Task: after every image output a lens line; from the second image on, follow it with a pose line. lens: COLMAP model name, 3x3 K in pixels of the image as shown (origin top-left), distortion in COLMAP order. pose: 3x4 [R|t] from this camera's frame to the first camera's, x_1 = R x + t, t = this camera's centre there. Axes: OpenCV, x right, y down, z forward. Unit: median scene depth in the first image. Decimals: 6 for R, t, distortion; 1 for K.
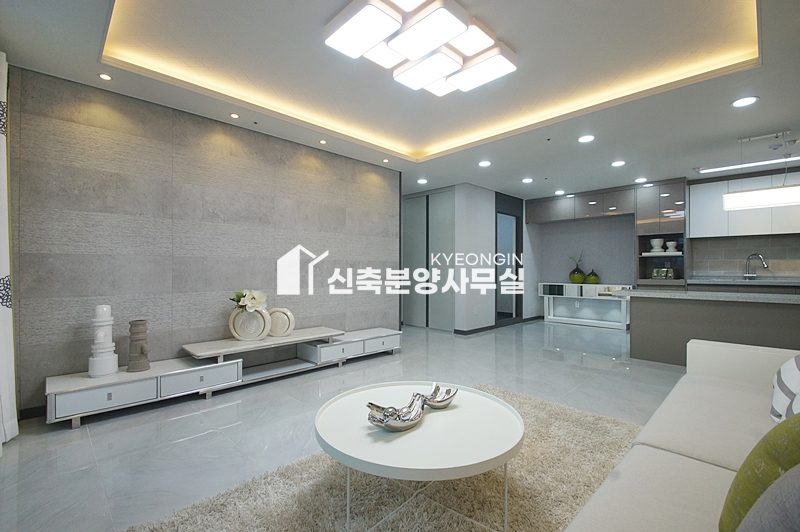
lens RADIAL K [[355.2, 0, 399.8], [0, 355.2, 268.8], [0, 0, 1]] dist [0.000346, 0.000004]
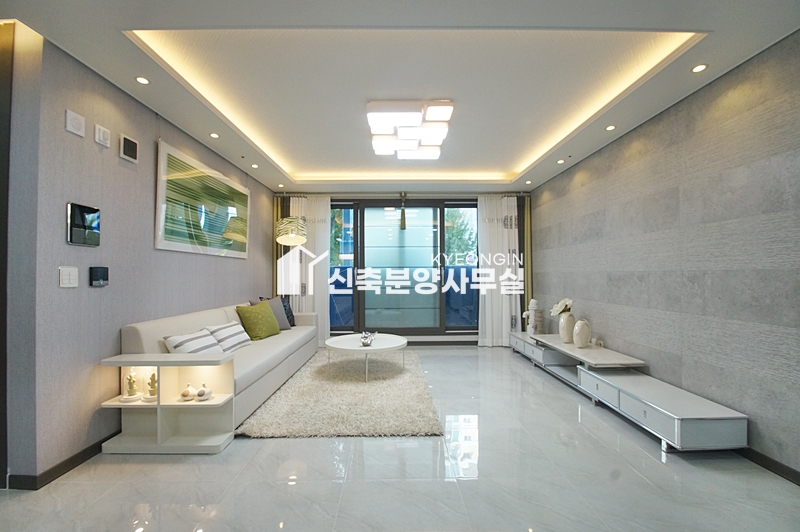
lens RADIAL K [[357.9, 0, 400.3], [0, 357.9, 267.2], [0, 0, 1]] dist [0.001011, 0.000029]
pose [[-0.688537, -0.012804, -0.725088, 0.657066], [0.005370, 0.999727, -0.022753, -0.019504], [0.725181, -0.019560, -0.688280, 1.120950]]
